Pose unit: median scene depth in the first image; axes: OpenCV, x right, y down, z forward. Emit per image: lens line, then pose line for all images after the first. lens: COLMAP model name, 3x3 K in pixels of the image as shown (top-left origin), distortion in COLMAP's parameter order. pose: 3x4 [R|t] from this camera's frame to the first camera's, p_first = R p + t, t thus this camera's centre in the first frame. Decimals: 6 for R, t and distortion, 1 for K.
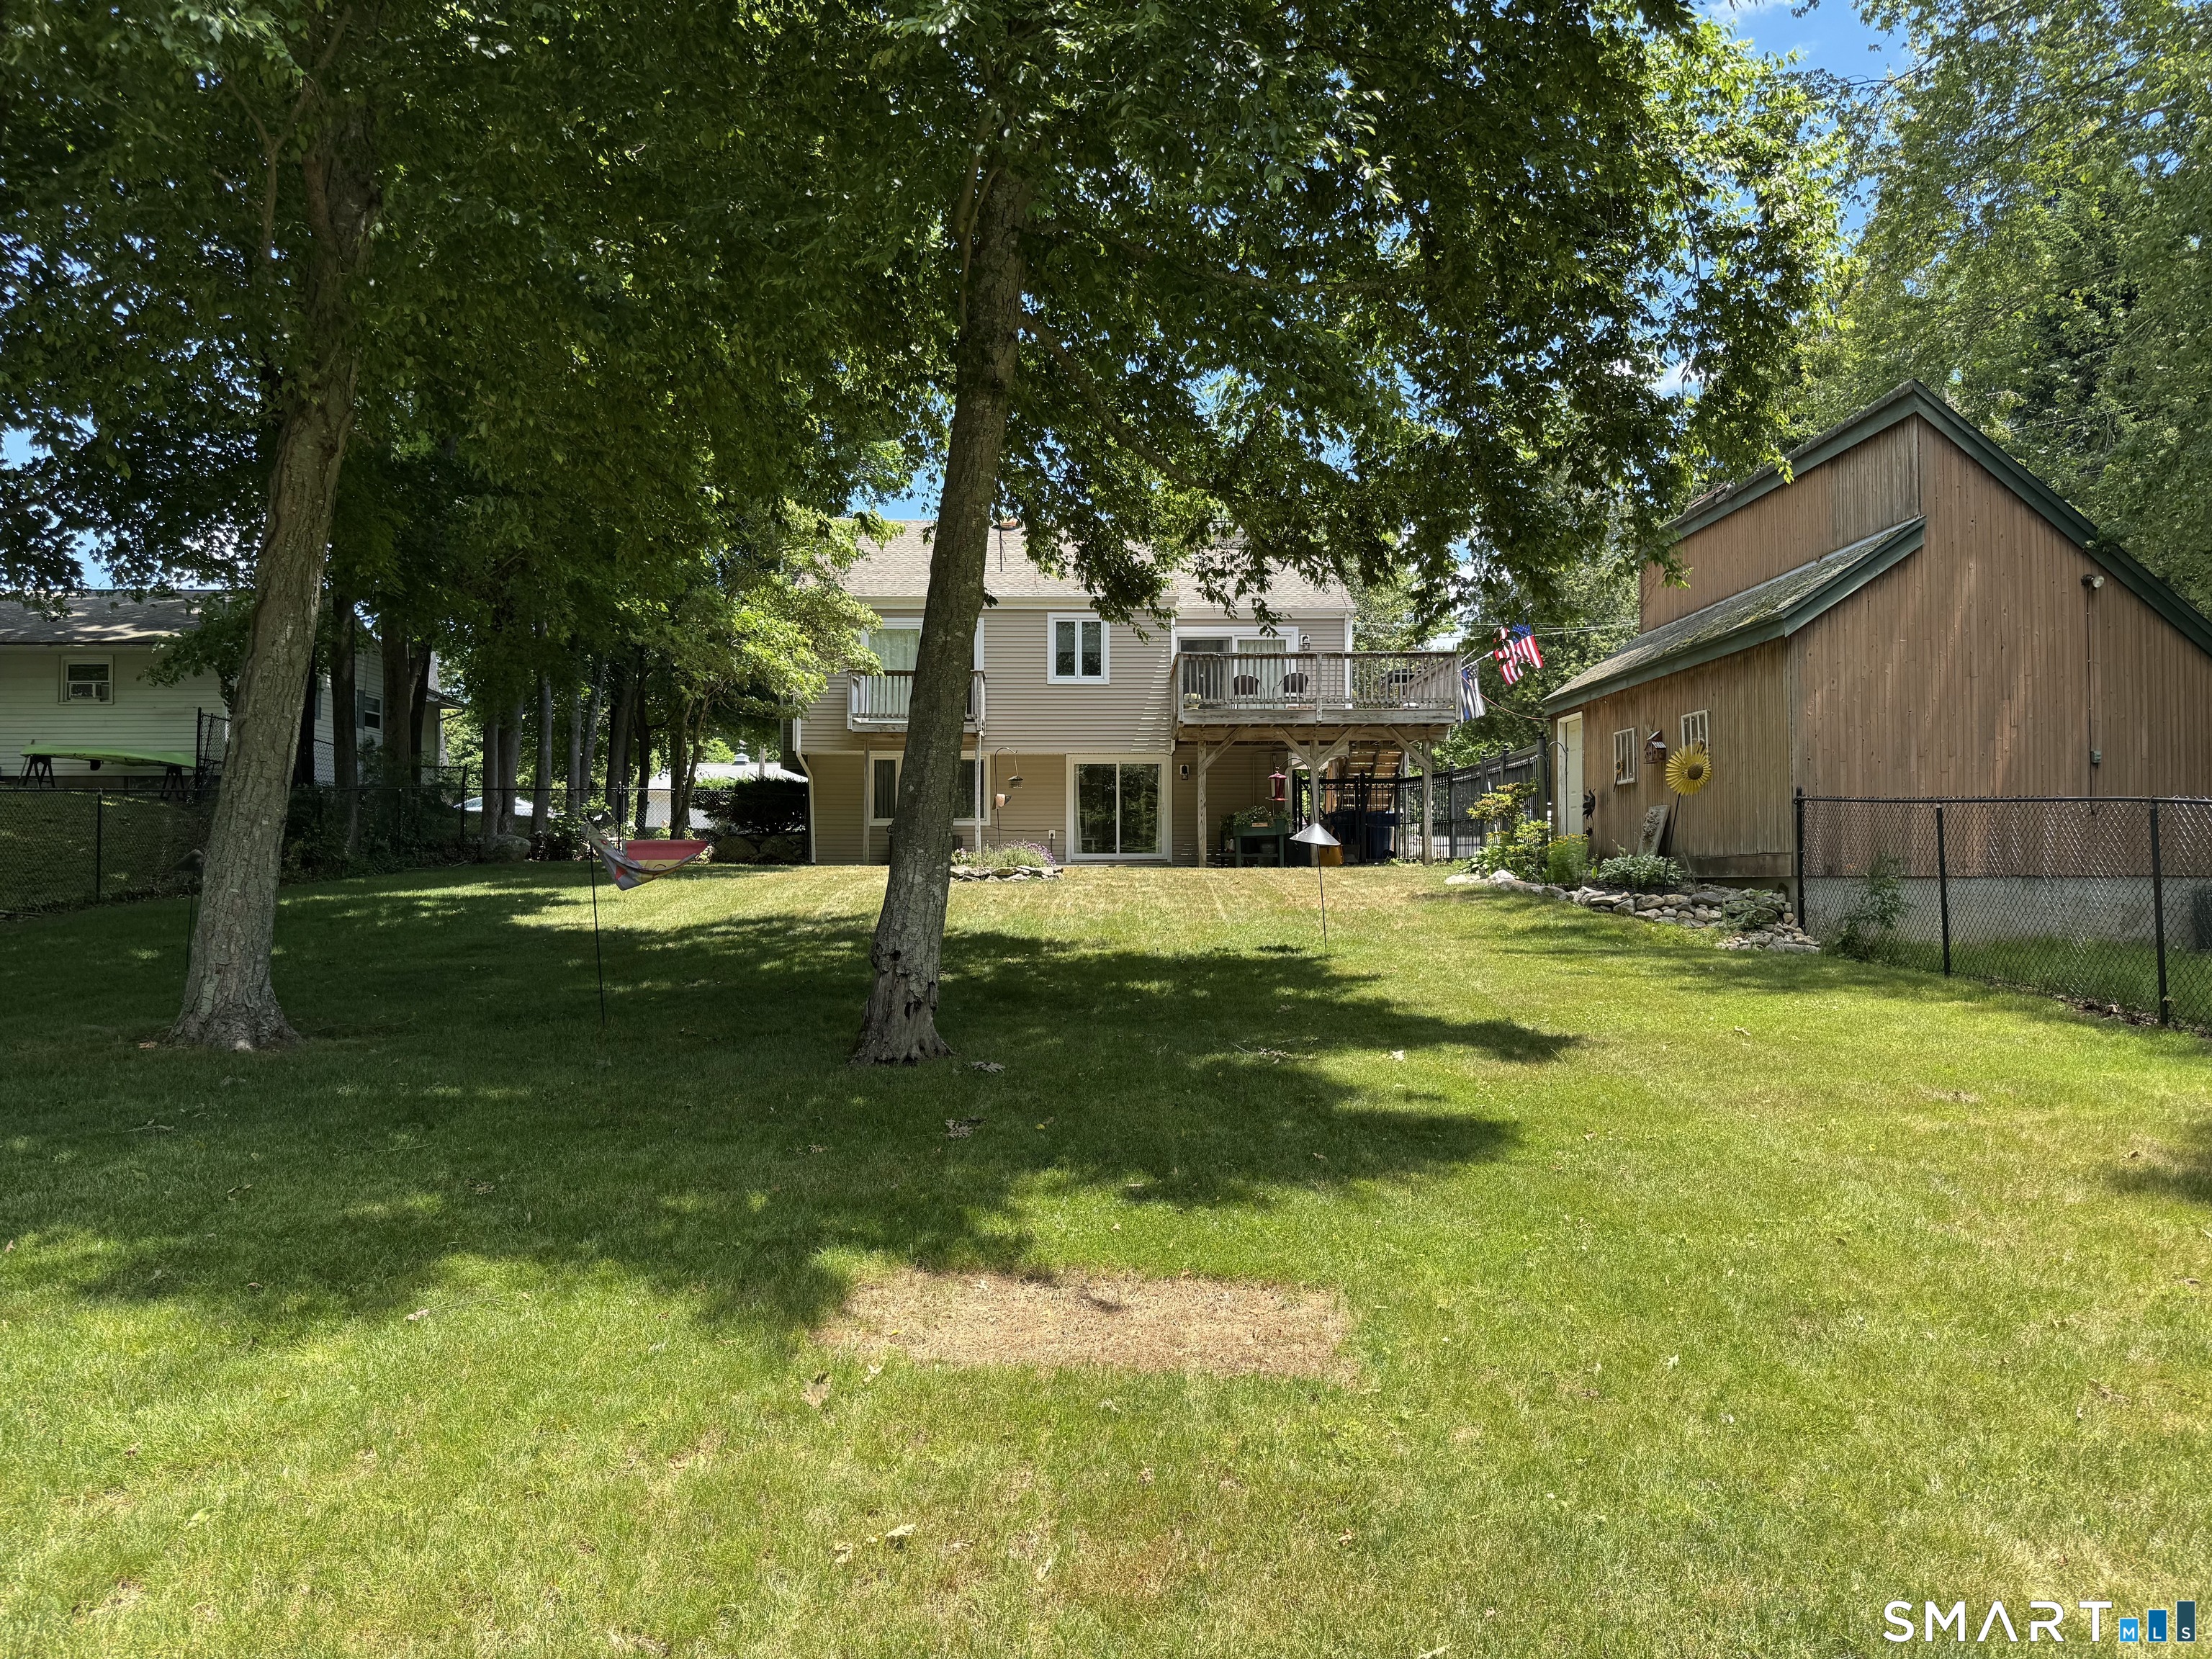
lens RADIAL K [[1513.9, 0, 1097.3], [0, 1513.9, 821.1], [0, 0, 1]] dist [0.098052, -0.119944]
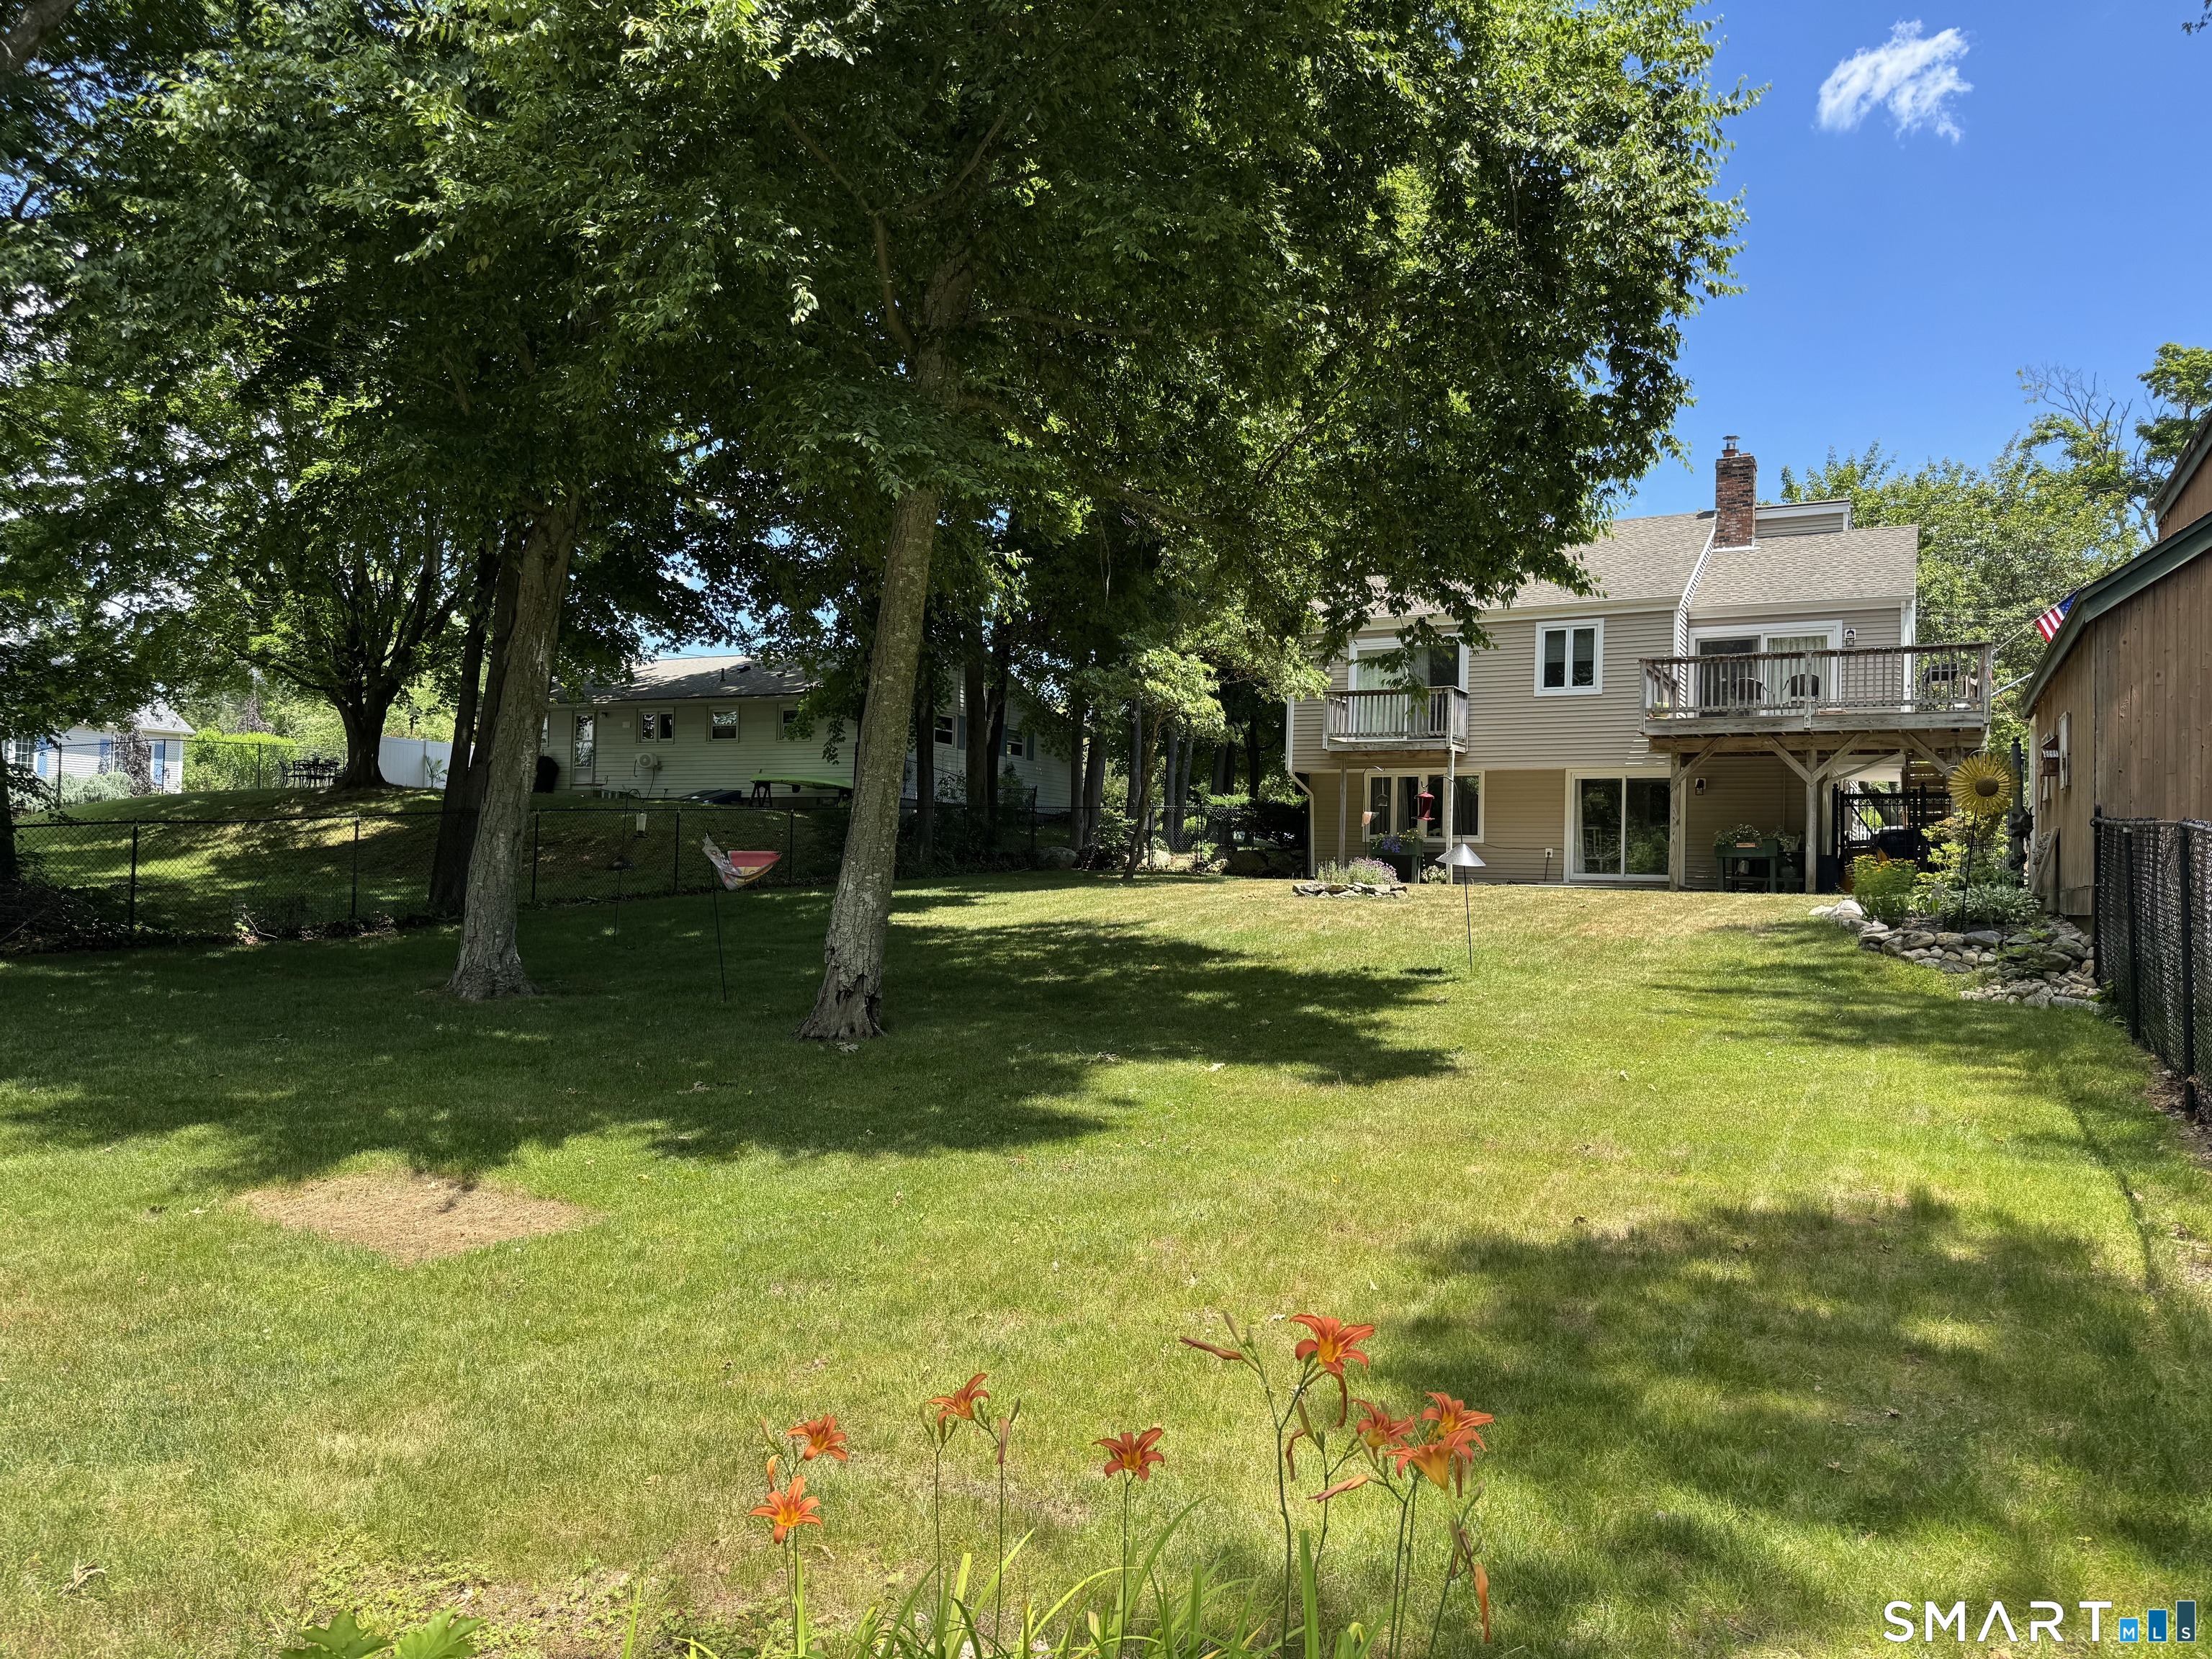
lens RADIAL K [[1513.9, 0, 1097.3], [0, 1513.9, 821.1], [0, 0, 1]] dist [0.098052, -0.119944]
pose [[0.877718, 0.002881, -0.479169, 0.189718], [-0.007497, 0.999942, -0.007719, -0.001690], [0.479119, 0.010367, 0.877689, 0.015406]]
